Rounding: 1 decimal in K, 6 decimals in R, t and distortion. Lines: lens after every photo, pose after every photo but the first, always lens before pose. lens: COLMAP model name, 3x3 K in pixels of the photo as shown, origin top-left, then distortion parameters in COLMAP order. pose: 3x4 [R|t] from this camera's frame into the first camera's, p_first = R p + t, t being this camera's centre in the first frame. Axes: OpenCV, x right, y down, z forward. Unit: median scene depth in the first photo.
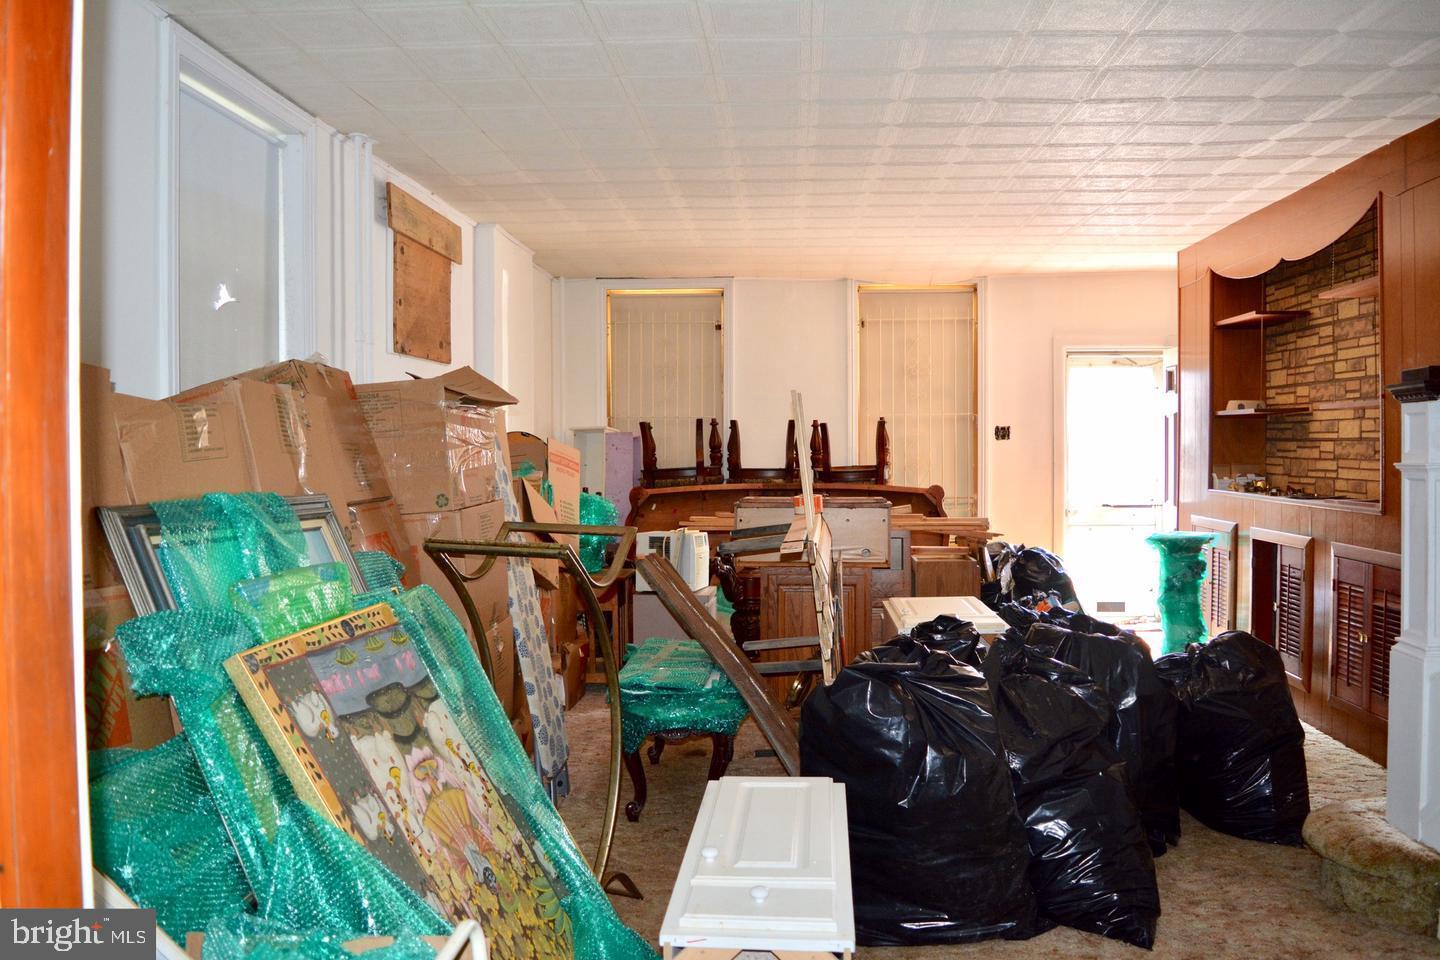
lens RADIAL K [[1108.1, 0, 720.0], [0, 1108.1, 480.0], [0, 0, 1]] dist [-0.093685, 0.006438]
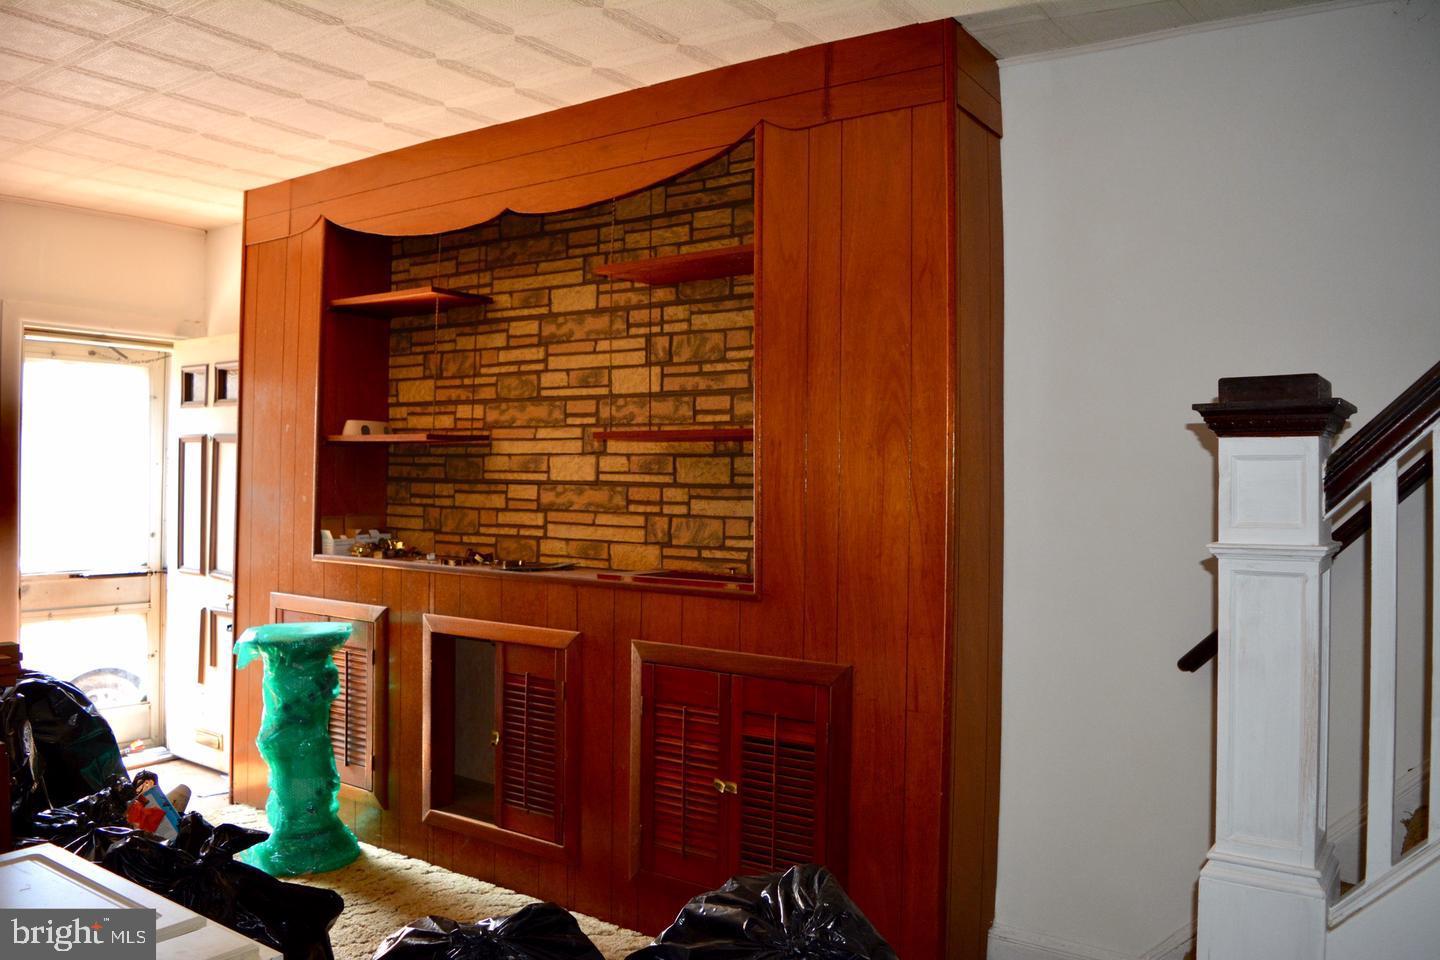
lens RADIAL K [[1108.1, 0, 720.0], [0, 1108.1, 480.0], [0, 0, 1]] dist [-0.093685, 0.006438]
pose [[0.510251, 0.012033, 0.859941, 0.009281], [0.011114, 0.999726, -0.020584, -0.022138], [-0.859954, 0.020061, 0.509977, 0.508635]]
